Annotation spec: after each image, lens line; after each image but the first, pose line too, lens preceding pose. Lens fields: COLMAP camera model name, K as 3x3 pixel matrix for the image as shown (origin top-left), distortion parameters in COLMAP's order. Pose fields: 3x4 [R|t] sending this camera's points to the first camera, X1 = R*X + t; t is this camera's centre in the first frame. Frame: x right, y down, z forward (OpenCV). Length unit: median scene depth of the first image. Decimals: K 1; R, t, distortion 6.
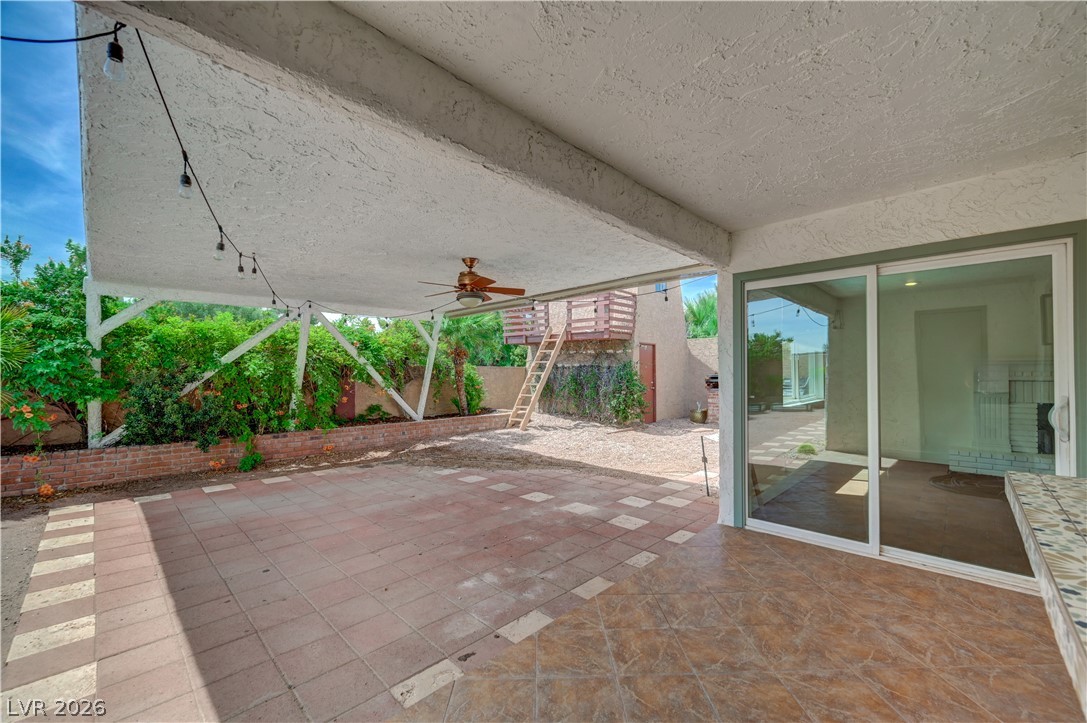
lens RADIAL K [[435.9, 0, 545.9], [0, 435.9, 366.5], [0, 0, 1]] dist [-0.000177, -0.000059]
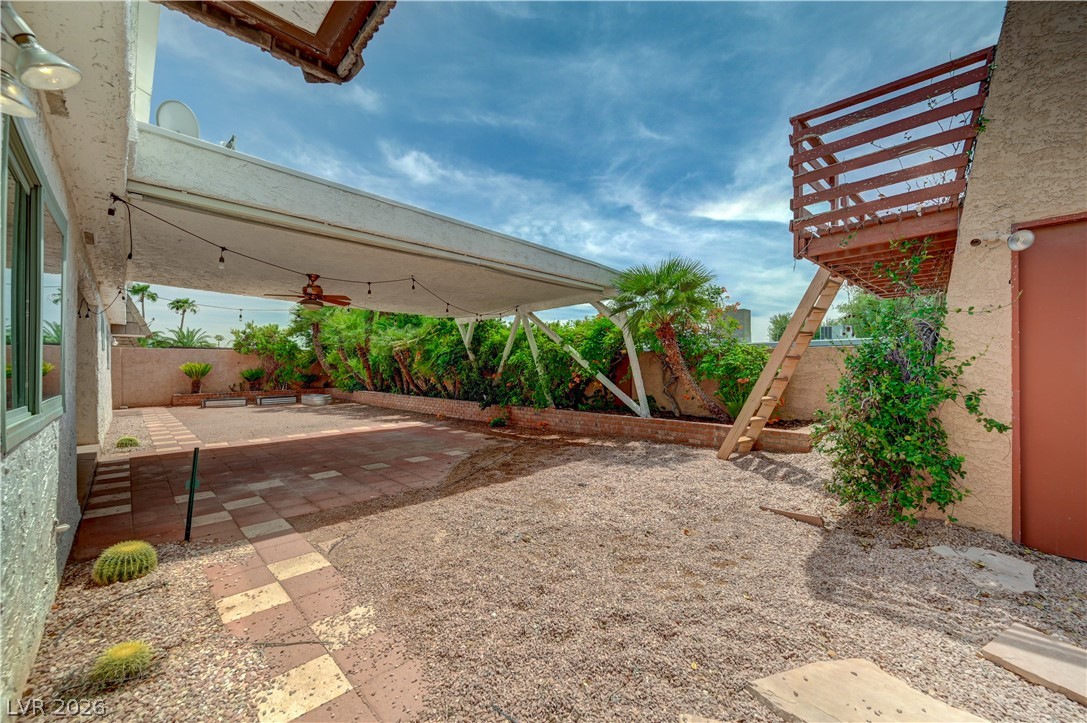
lens RADIAL K [[435.9, 0, 545.9], [0, 435.9, 366.5], [0, 0, 1]] dist [-0.000177, -0.000059]
pose [[-0.025653, -0.001156, -0.999670, 0.917116], [0.022247, 0.999751, -0.001727, 0.043980], [0.999423, -0.022284, -0.025620, 1.407518]]
